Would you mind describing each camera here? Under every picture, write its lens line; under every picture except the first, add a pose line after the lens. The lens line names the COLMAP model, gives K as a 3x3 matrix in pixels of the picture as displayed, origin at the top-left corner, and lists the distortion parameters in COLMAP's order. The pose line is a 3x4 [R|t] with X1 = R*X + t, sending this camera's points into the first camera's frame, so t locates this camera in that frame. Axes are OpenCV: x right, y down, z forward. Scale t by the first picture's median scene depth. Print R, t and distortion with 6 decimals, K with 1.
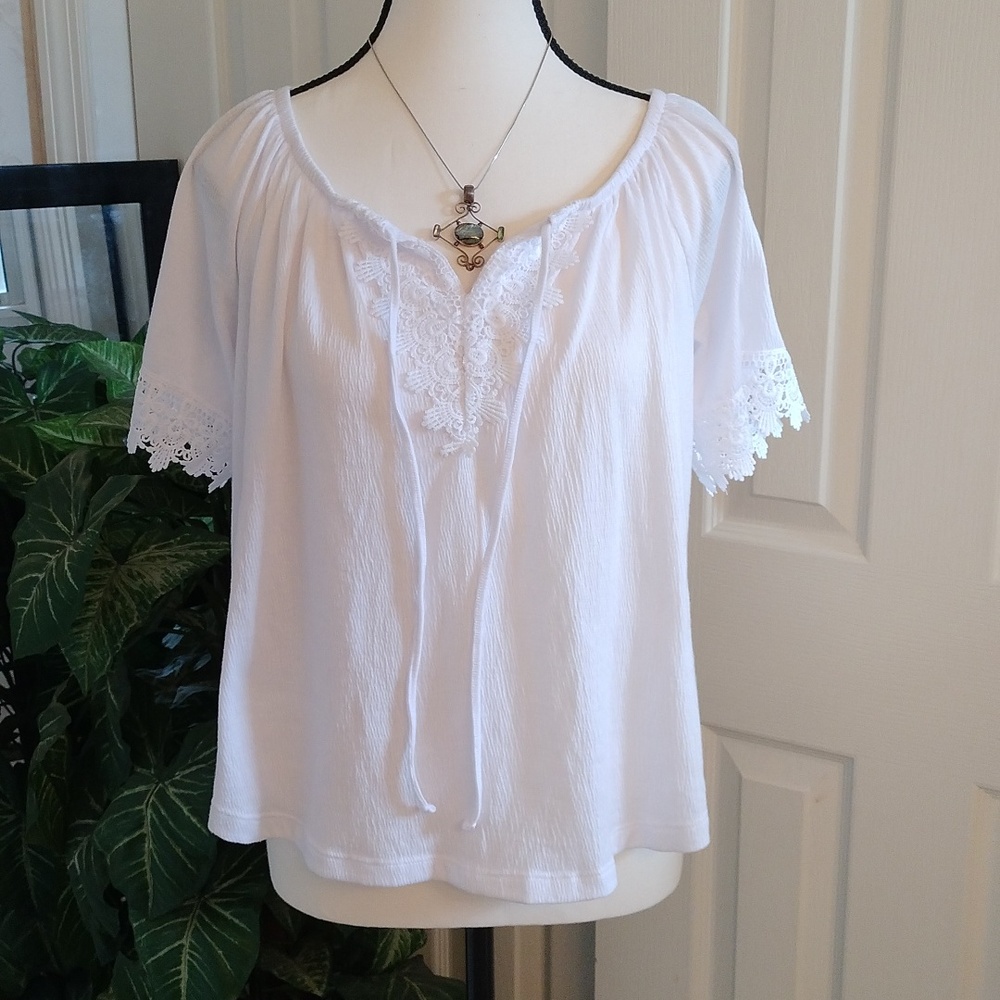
lens RADIAL K [[1763.8, 0, 500.0], [0, 1763.8, 500.0], [0, 0, 1]] dist [0.099931, -0.231269]
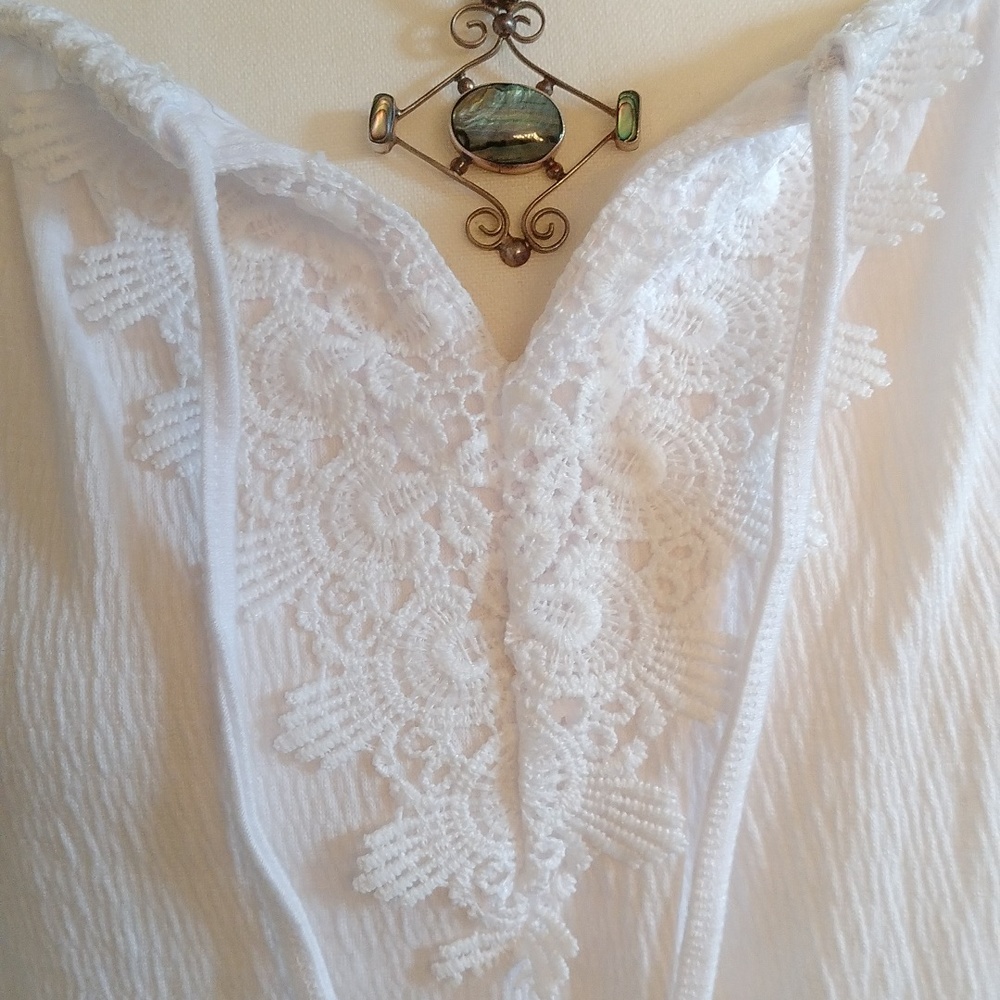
lens RADIAL K [[1763.8, 0, 500.0], [0, 1763.8, 500.0], [0, 0, 1]] dist [0.099931, -0.231269]
pose [[0.999119, -0.040871, -0.009576, -0.018710], [0.041426, 0.996860, 0.067485, -0.115810], [0.006788, -0.067822, 0.997674, 0.753694]]
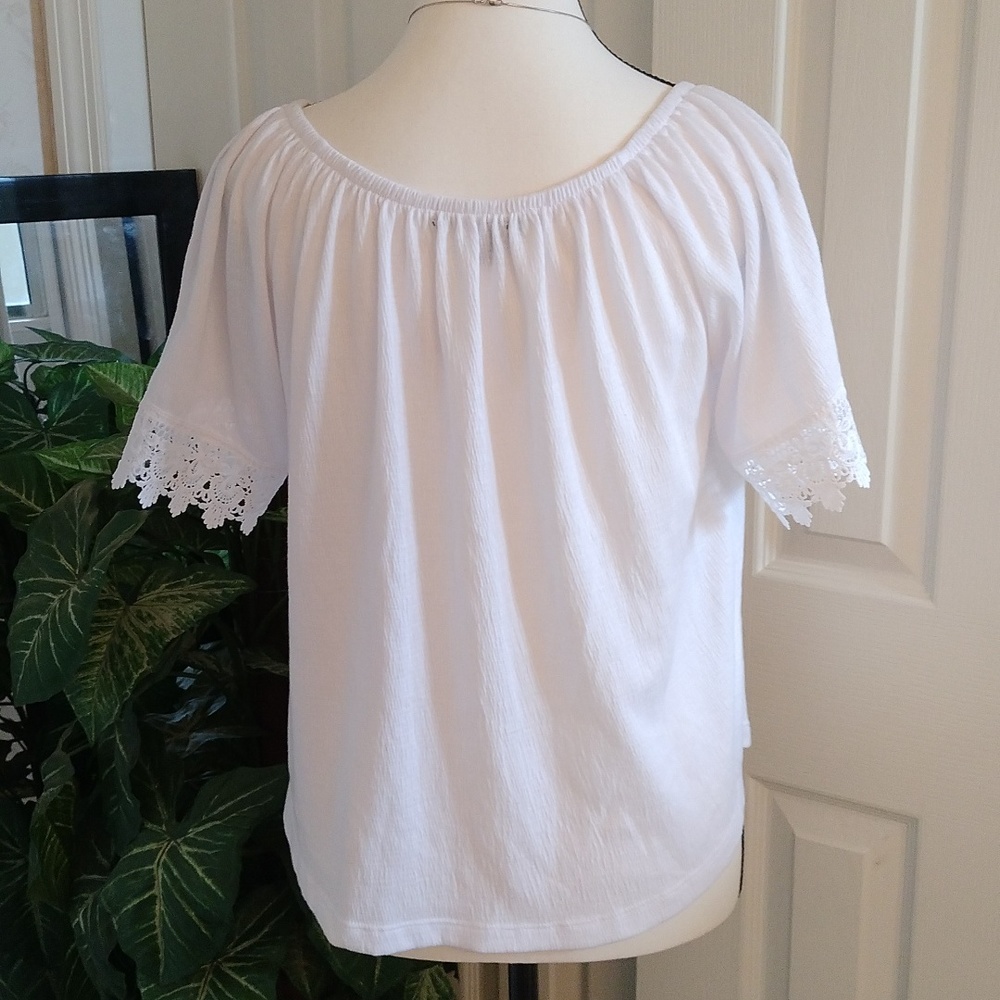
lens RADIAL K [[1399.0, 0, 500.0], [0, 1399.0, 500.0], [0, 0, 1]] dist [0.004459, 0.137286]
pose [[0.999989, 0.002436, 0.003914, -0.020174], [-0.002562, 0.999467, 0.032531, -0.039365], [-0.003832, -0.032540, 0.999463, 0.240455]]
